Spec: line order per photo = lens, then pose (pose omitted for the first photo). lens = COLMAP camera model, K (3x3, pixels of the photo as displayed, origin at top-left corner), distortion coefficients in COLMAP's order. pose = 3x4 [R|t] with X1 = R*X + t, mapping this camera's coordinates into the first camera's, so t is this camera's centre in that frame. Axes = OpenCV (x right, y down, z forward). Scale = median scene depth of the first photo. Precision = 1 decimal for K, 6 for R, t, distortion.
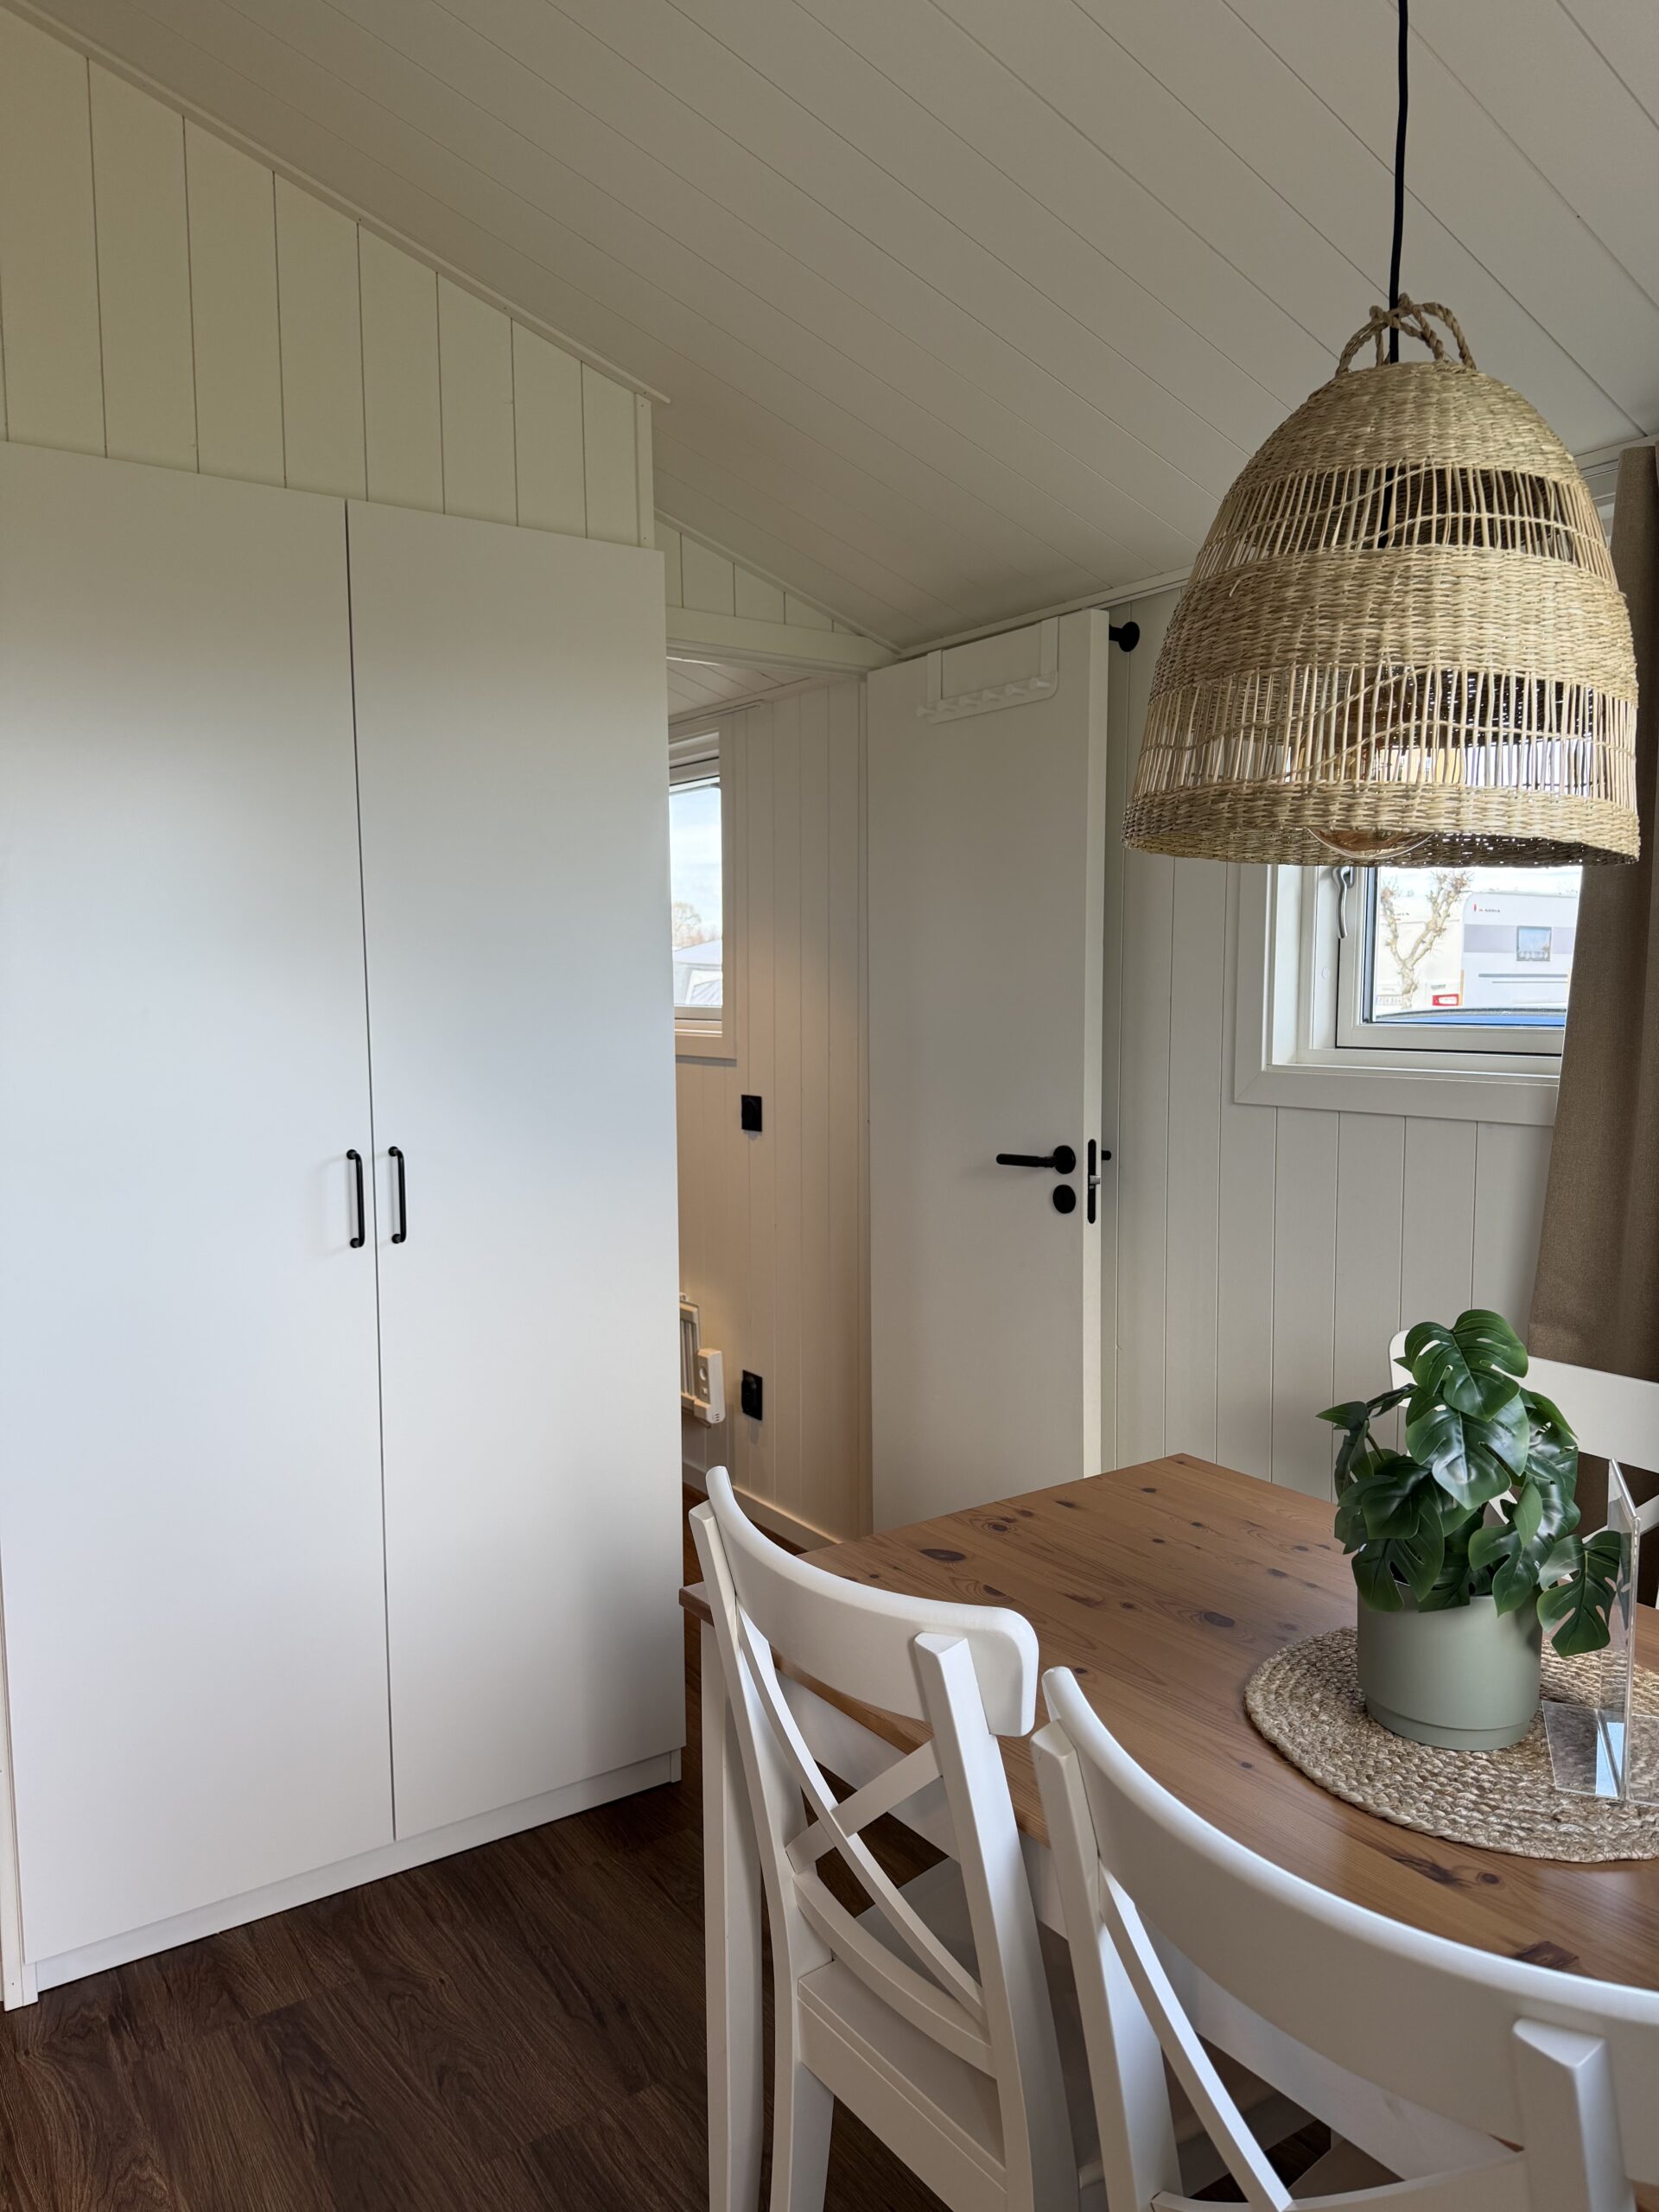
lens RADIAL K [[1526.0, 0, 823.1], [0, 1526.0, 1103.5], [0, 0, 1]] dist [0.010864, -0.015584]
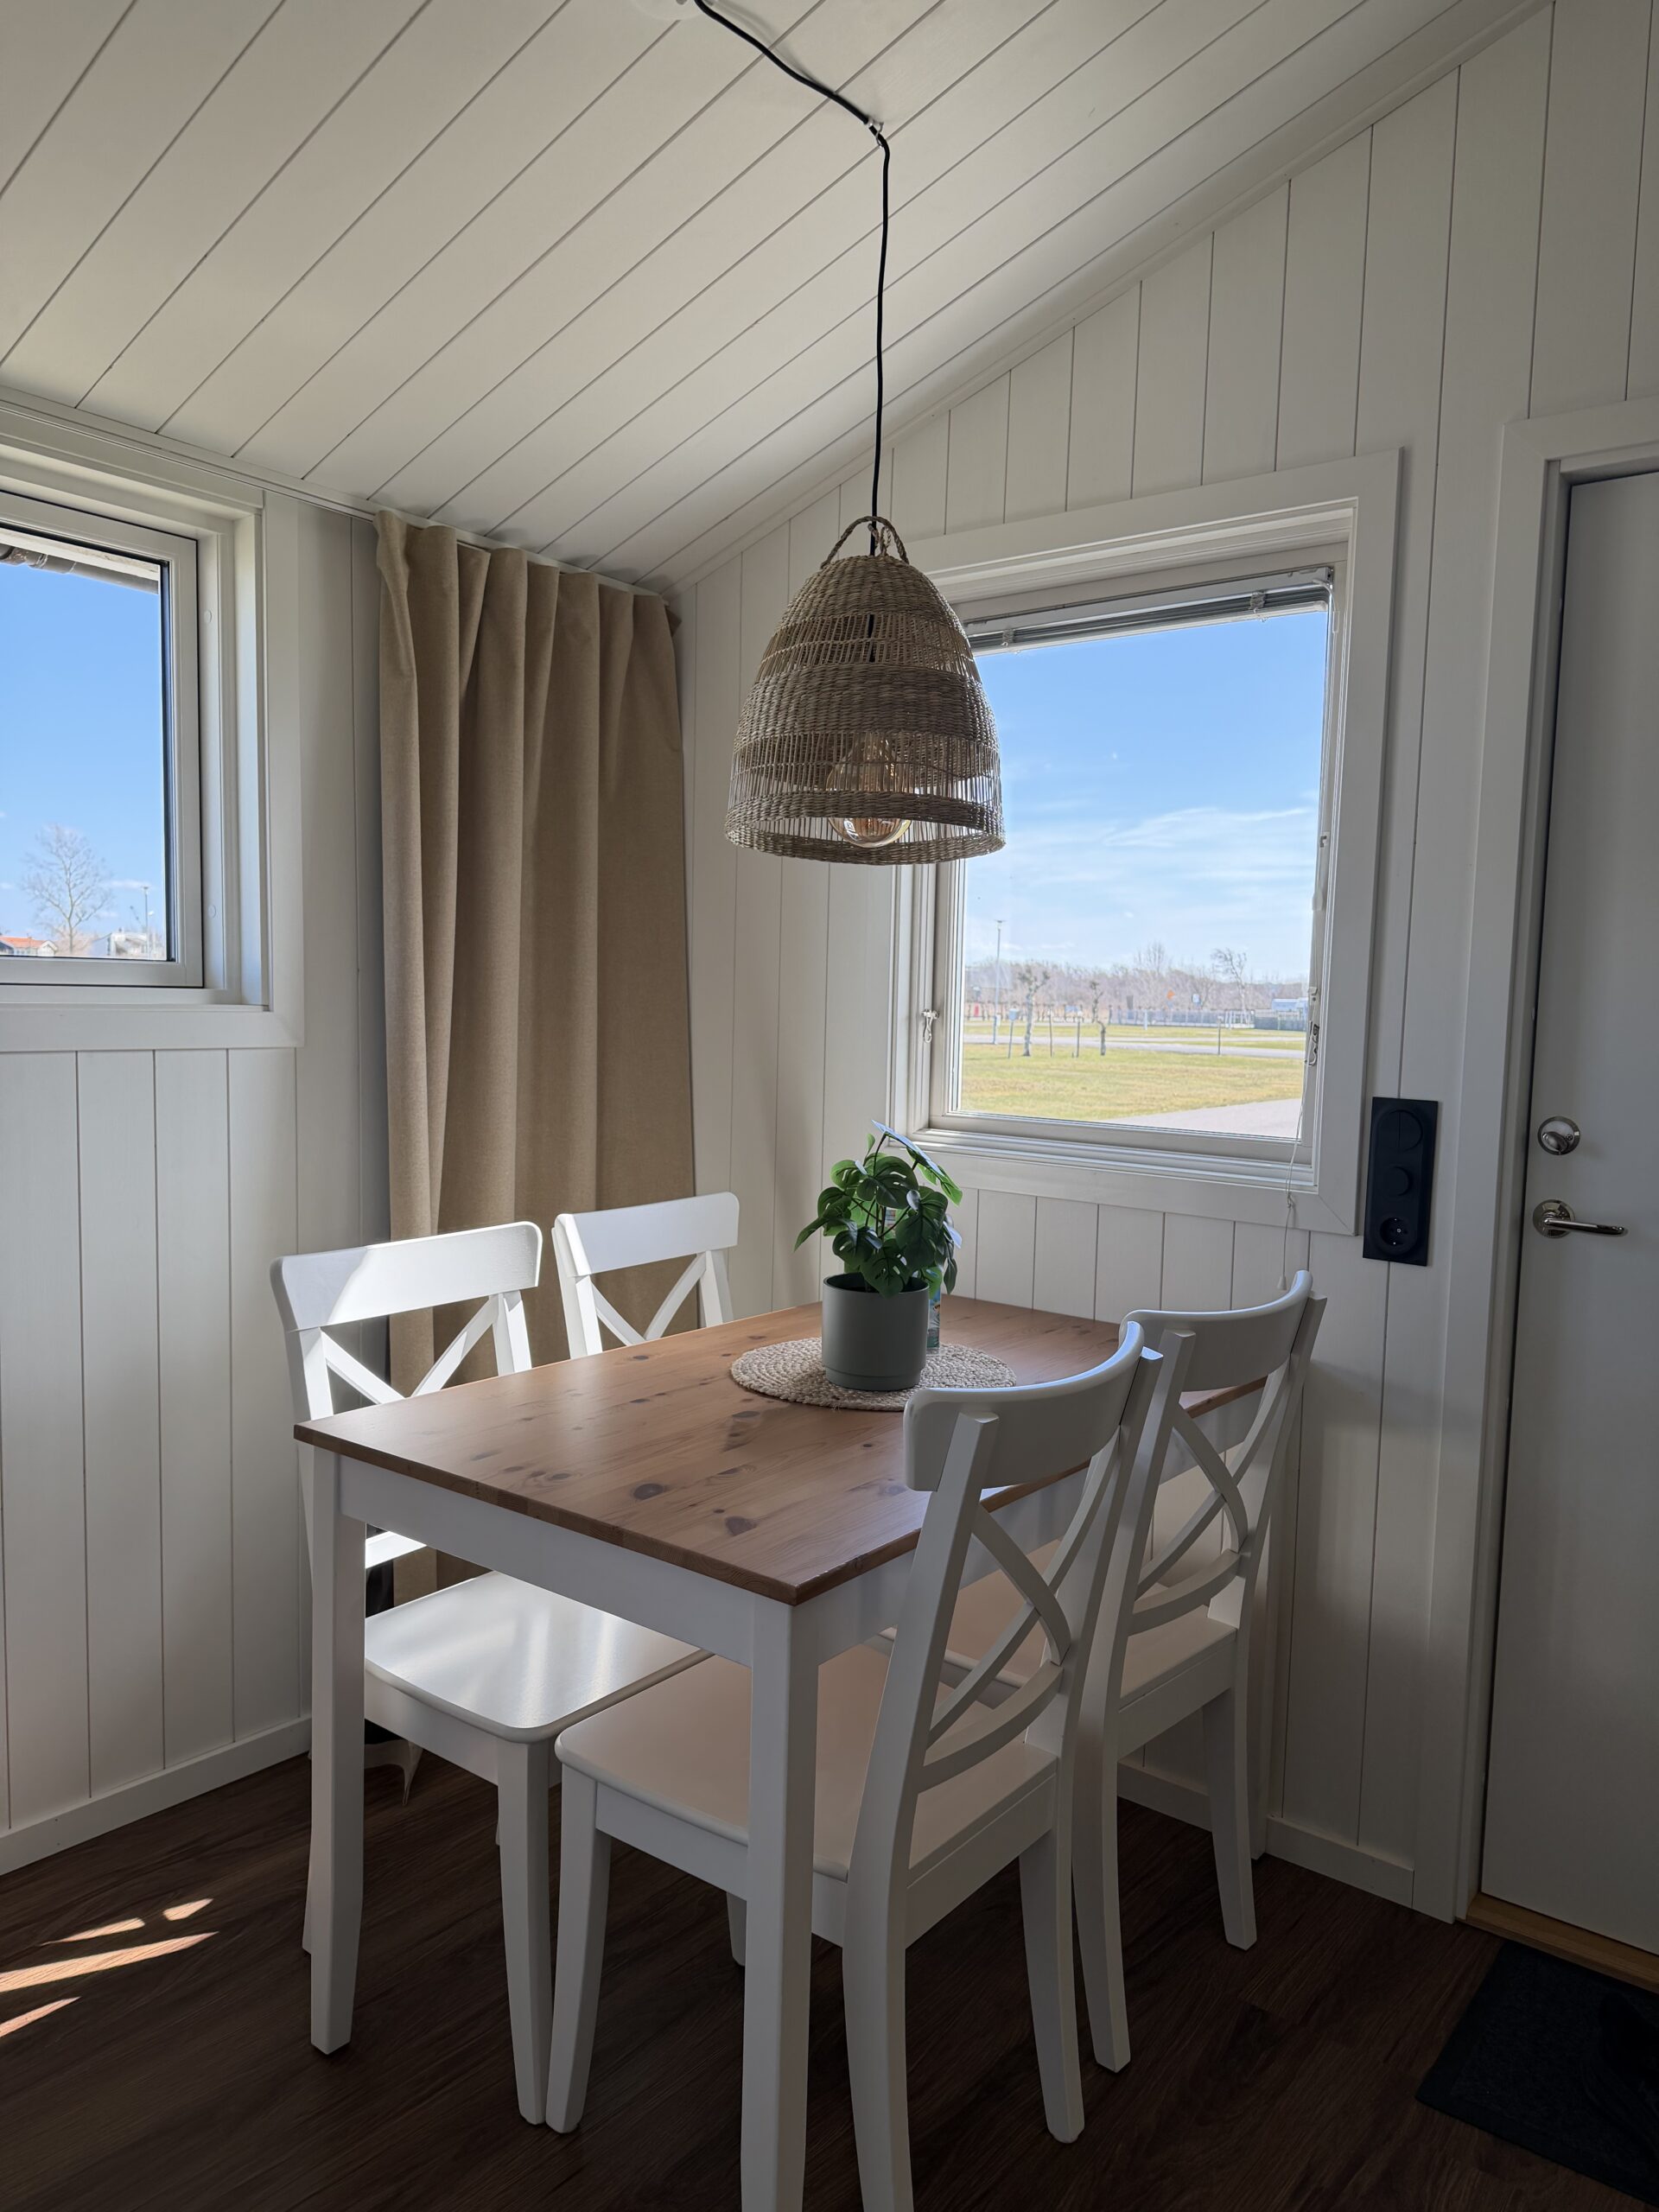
lens RADIAL K [[1526.0, 0, 840.8], [0, 1526.0, 1116.5], [0, 0, 1]] dist [0.010864, -0.015584]
pose [[-0.283664, -0.078553, 0.955701, -0.906745], [0.057875, 0.993420, 0.098831, -0.032625], [-0.957176, 0.083346, -0.277251, 1.179955]]
